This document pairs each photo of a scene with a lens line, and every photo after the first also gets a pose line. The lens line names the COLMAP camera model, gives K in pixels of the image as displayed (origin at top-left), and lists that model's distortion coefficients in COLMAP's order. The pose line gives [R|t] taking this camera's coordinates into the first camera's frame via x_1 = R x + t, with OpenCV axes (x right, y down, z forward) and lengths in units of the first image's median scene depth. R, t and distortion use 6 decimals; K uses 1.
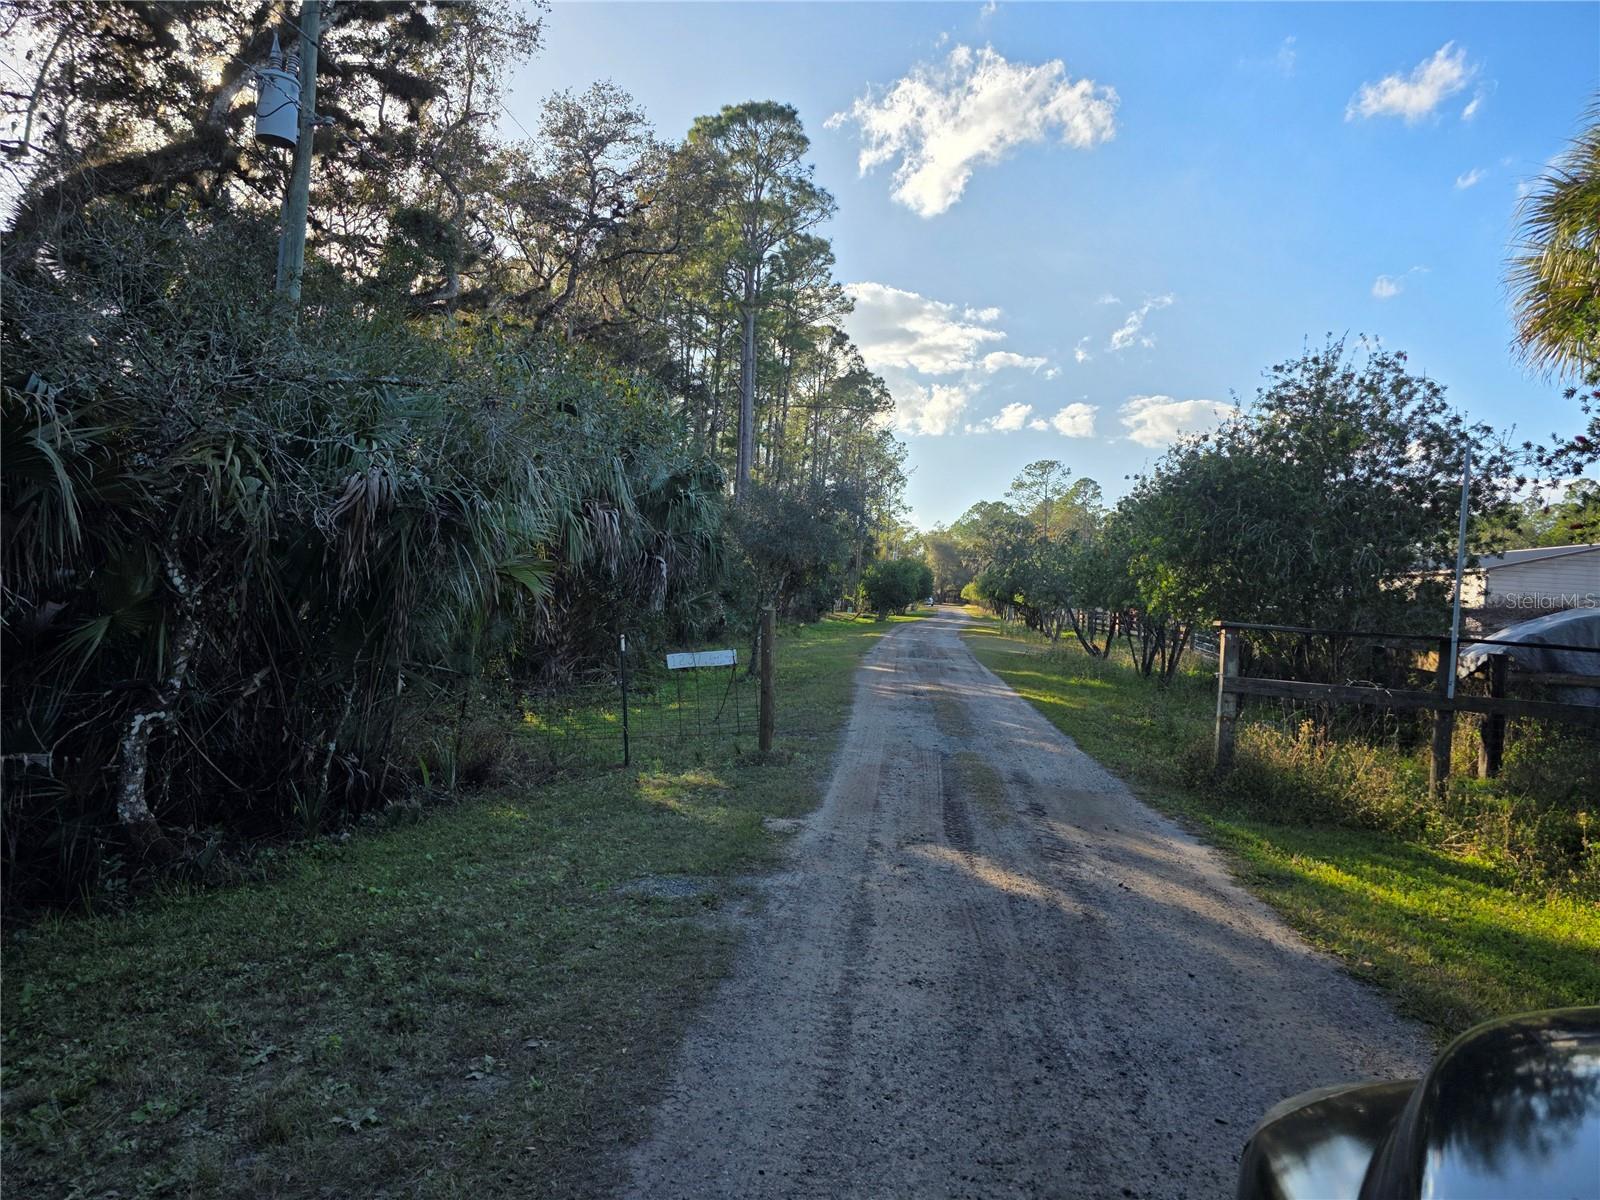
lens RADIAL K [[1073.0, 0, 800.0], [0, 1073.0, 600.0], [0, 0, 1]] dist [0.075414, -0.062068]
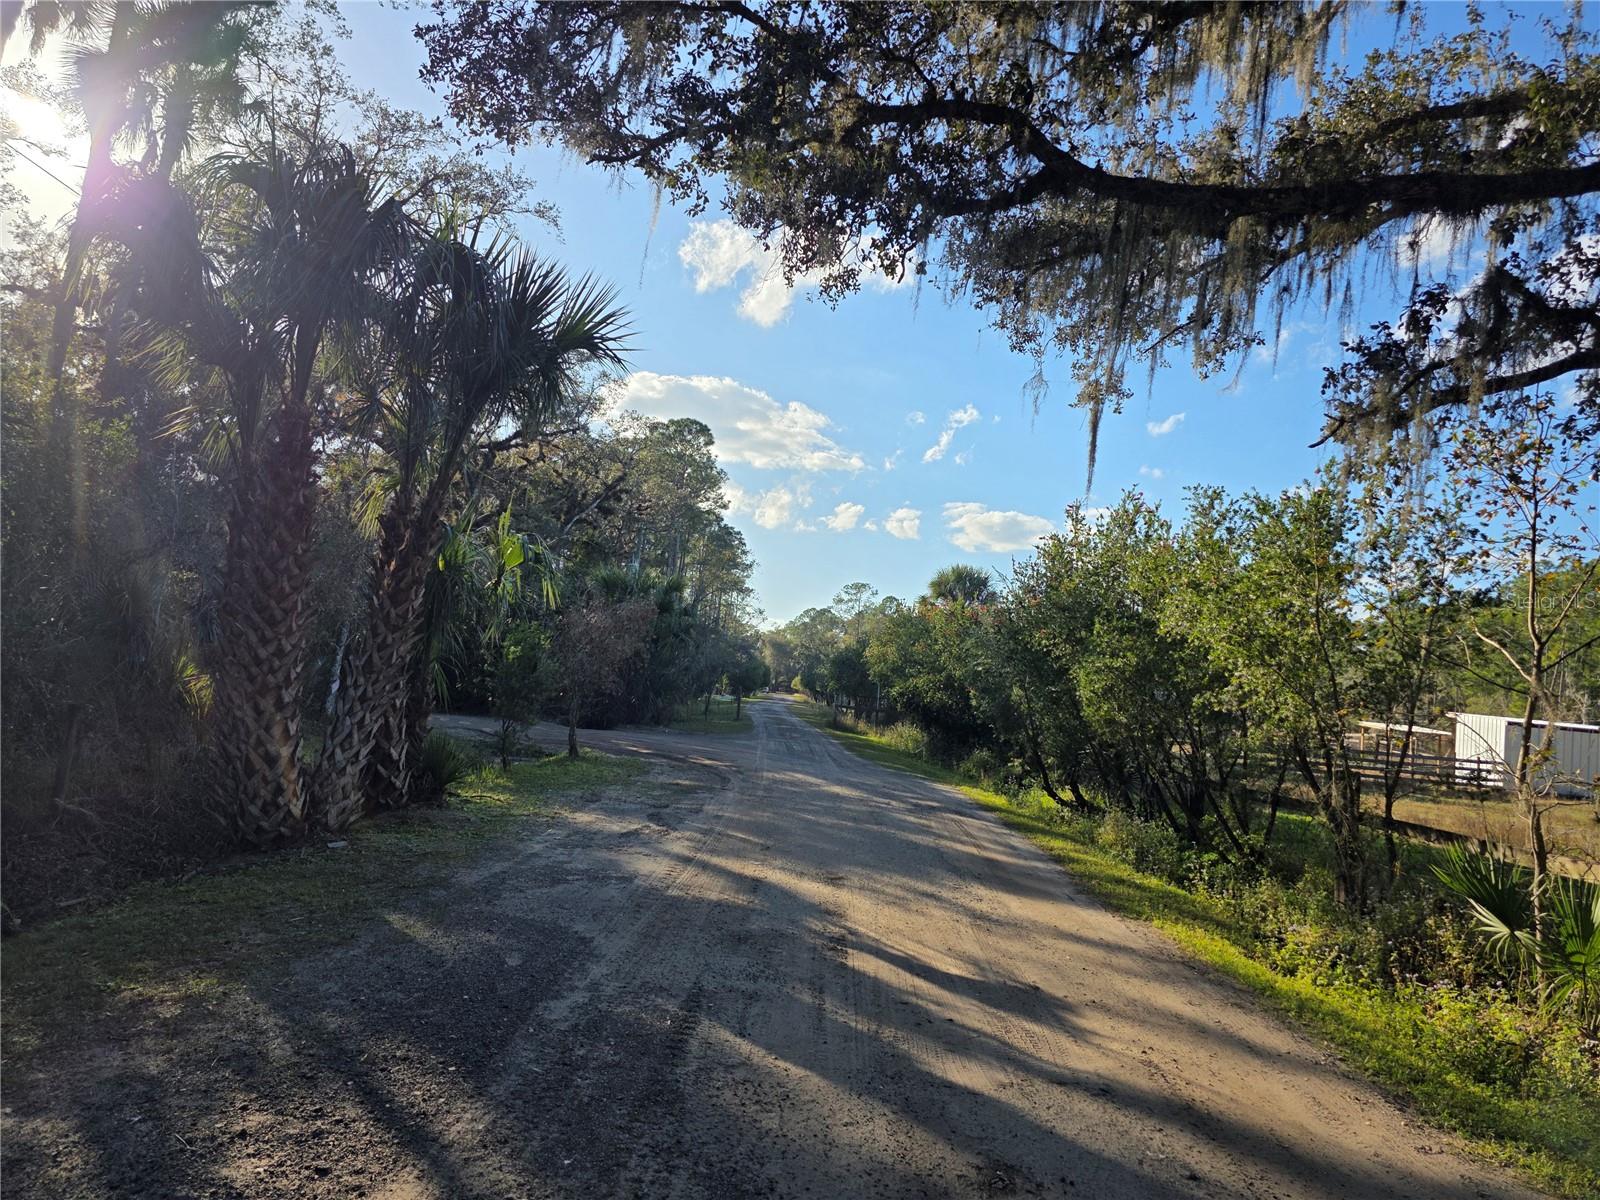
lens RADIAL K [[1081.8, 0, 792.8], [0, 1081.8, 594.3], [0, 0, 1]] dist [0.074122, -0.070109]
pose [[0.988329, 0.051595, 0.143331, -0.056710], [-0.039193, 0.995346, -0.088039, 0.001026], [-0.147207, 0.081394, 0.985751, -0.422889]]
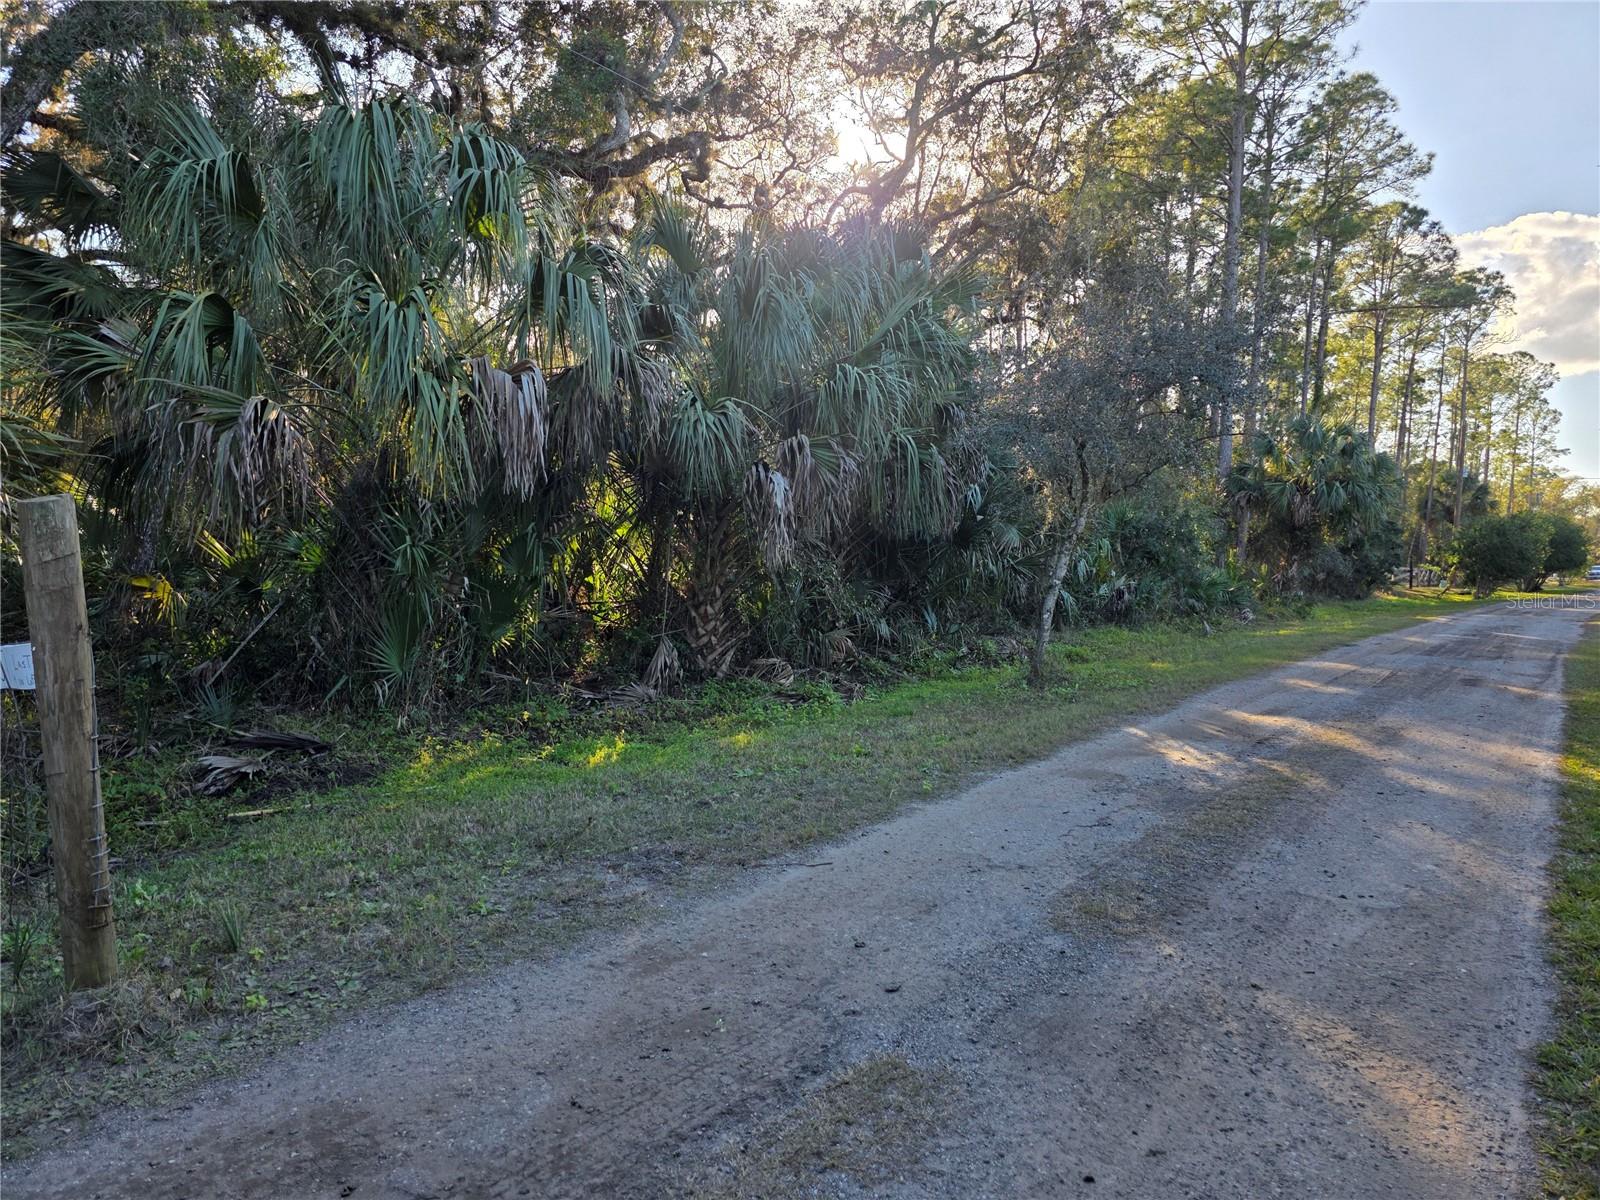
lens RADIAL K [[1081.8, 0, 792.8], [0, 1081.8, 594.3], [0, 0, 1]] dist [0.074122, -0.070109]
pose [[0.866616, -0.006276, -0.498936, 0.031488], [0.012671, 0.999875, 0.009431, 0.002978], [0.498814, -0.014496, 0.866588, 0.092771]]
